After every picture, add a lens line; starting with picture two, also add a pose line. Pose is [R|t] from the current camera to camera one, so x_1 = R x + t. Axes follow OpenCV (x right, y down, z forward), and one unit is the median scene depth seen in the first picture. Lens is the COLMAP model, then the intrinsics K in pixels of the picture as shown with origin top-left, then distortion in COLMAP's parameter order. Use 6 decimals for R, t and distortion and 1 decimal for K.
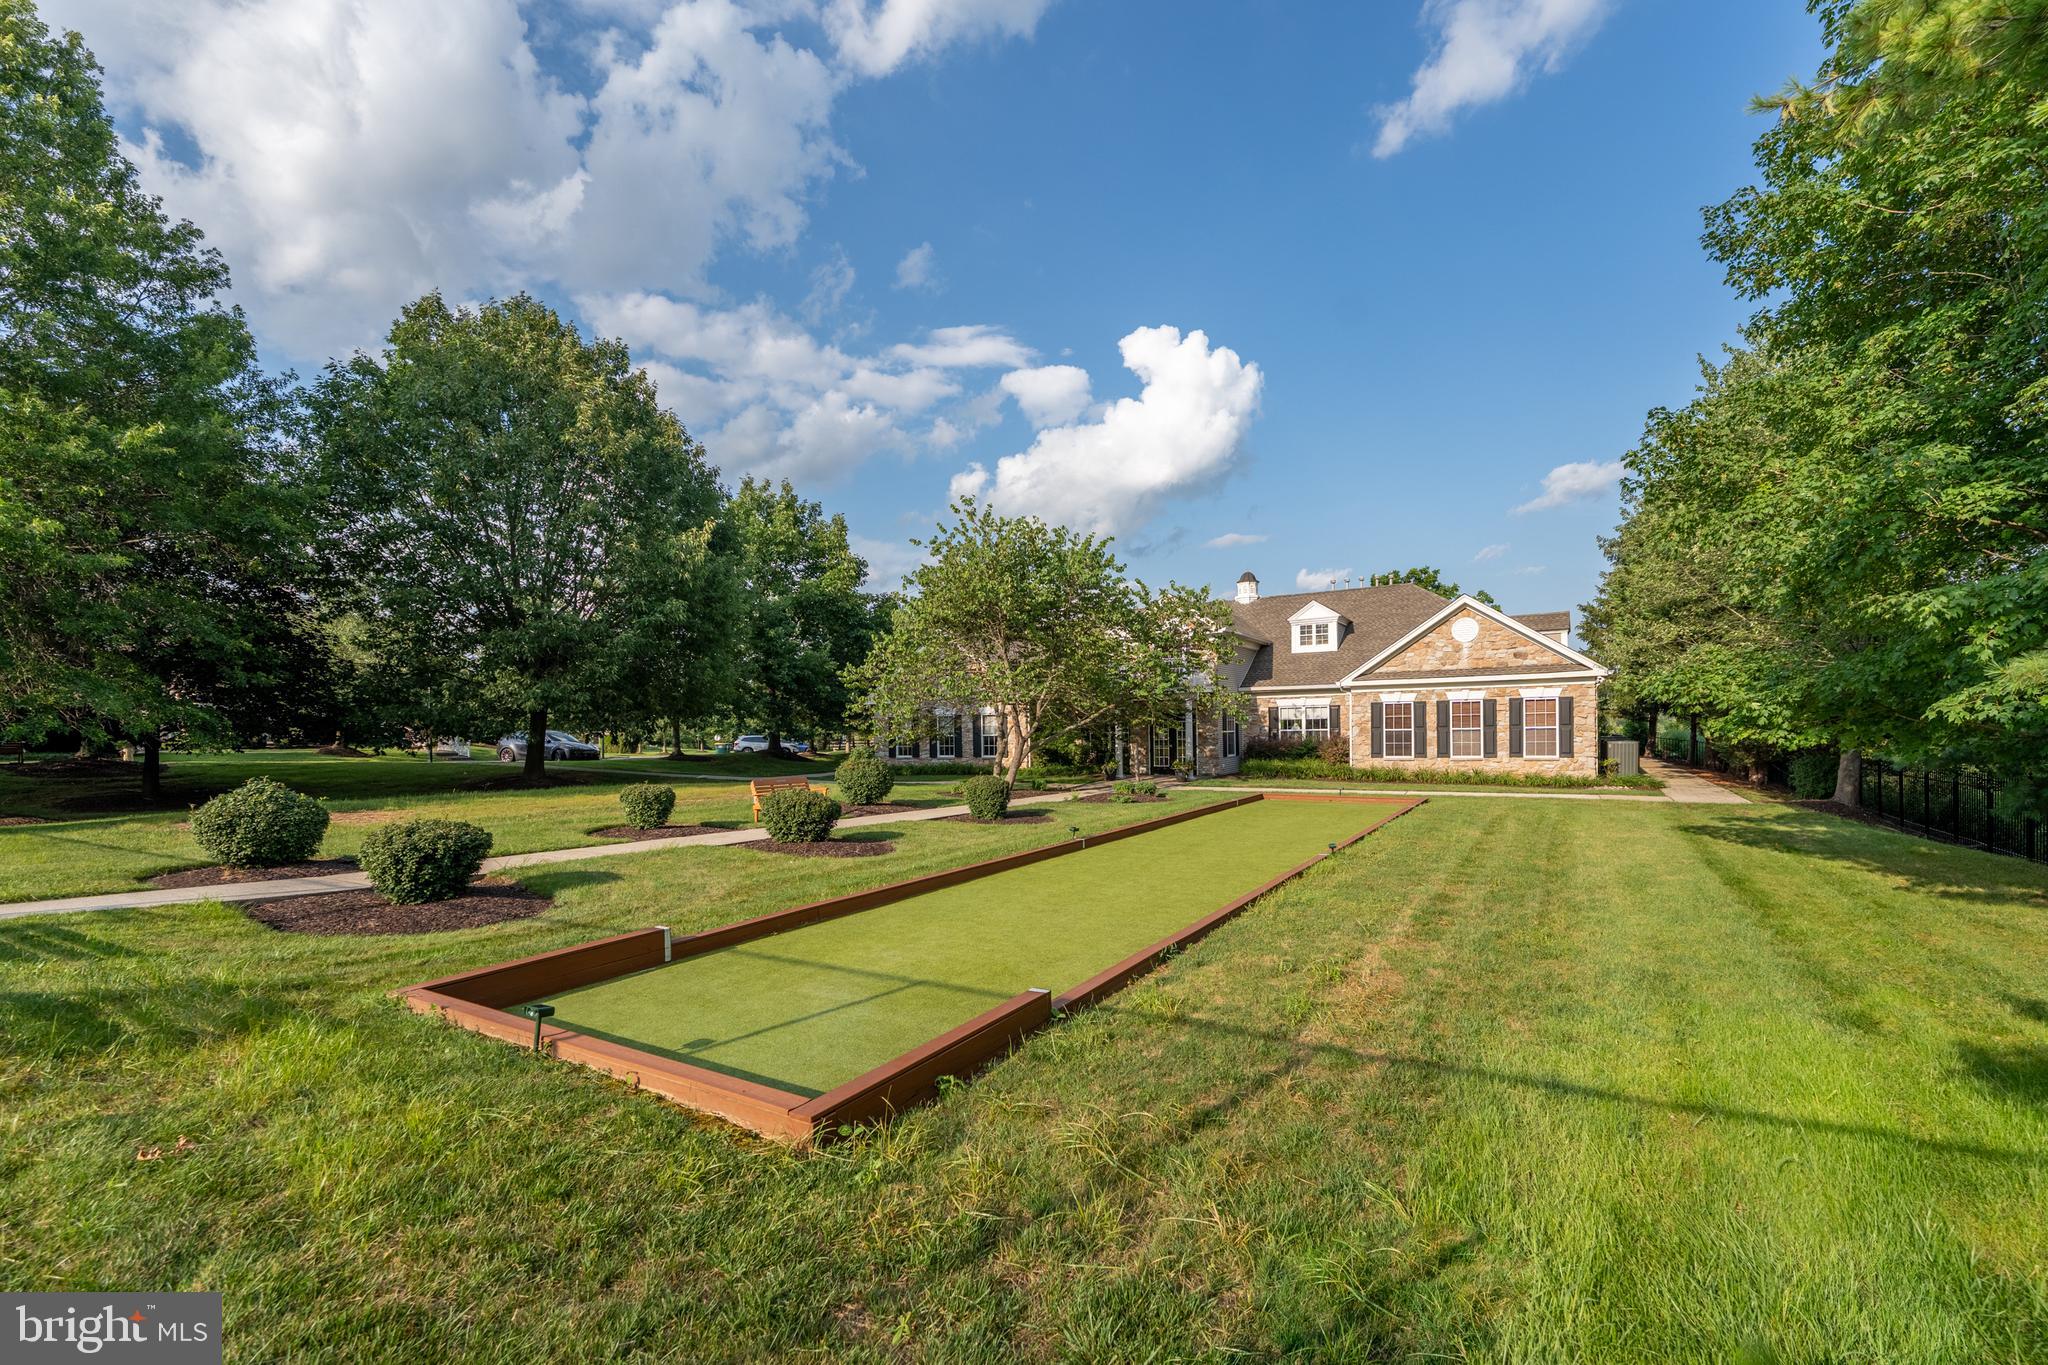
lens RADIAL K [[883.7, 0, 1024.0], [0, 883.7, 682.5], [0, 0, 1]] dist [-0.000814, -0.000124]
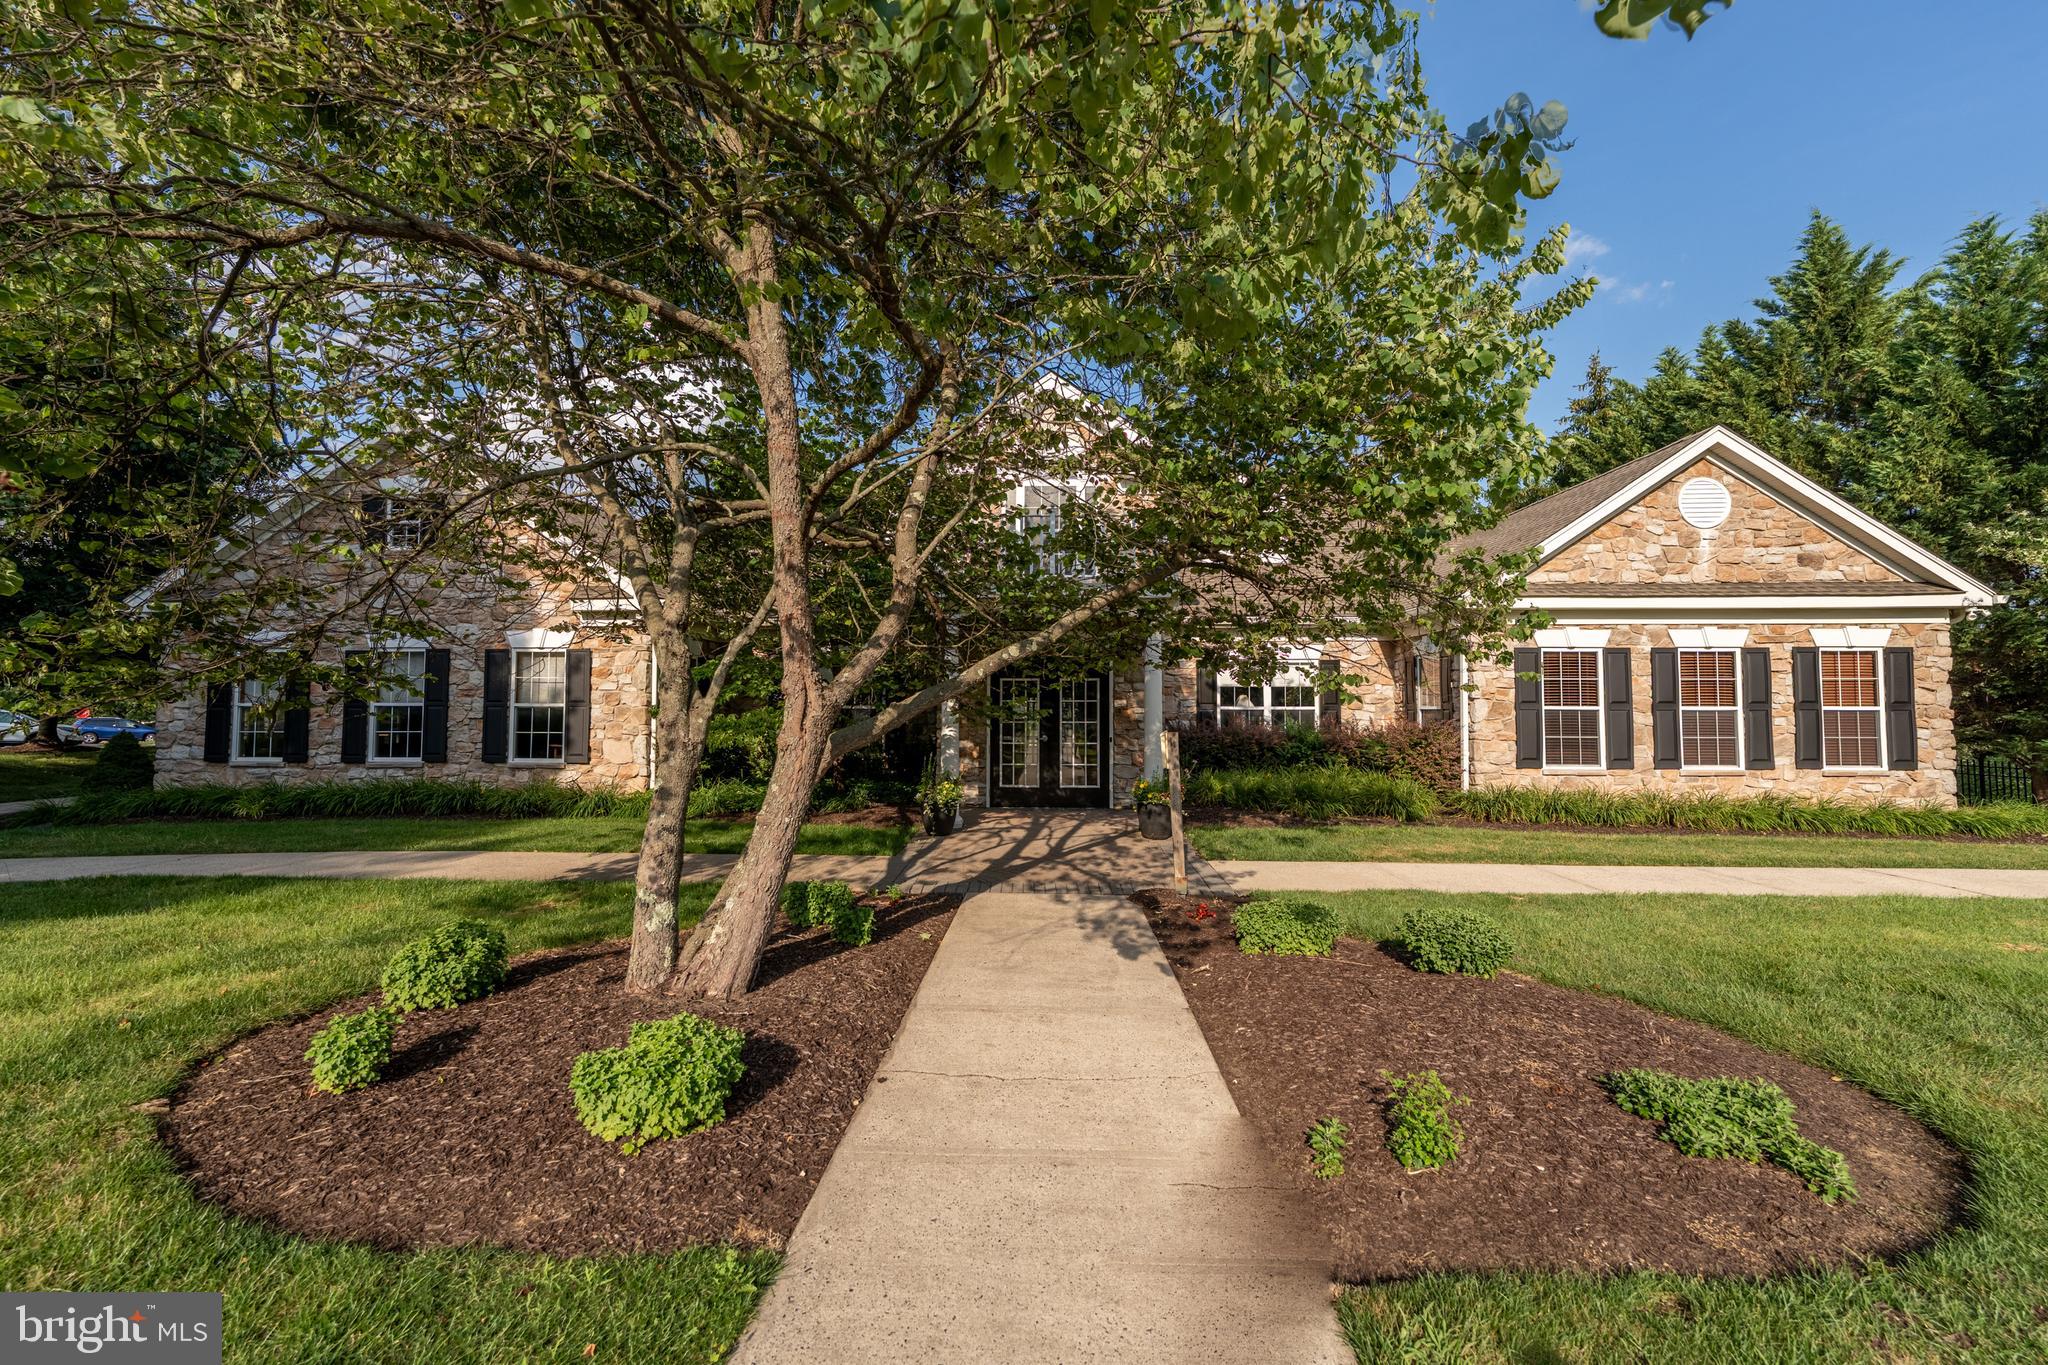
lens RADIAL K [[883.7, 0, 1024.0], [0, 883.7, 682.5], [0, 0, 1]] dist [-0.000814, -0.000124]
pose [[0.877630, 0.039797, 0.477684, -0.047859], [-0.044267, 0.999018, -0.001902, 0.054467], [-0.477291, -0.019477, 0.878530, 0.744094]]
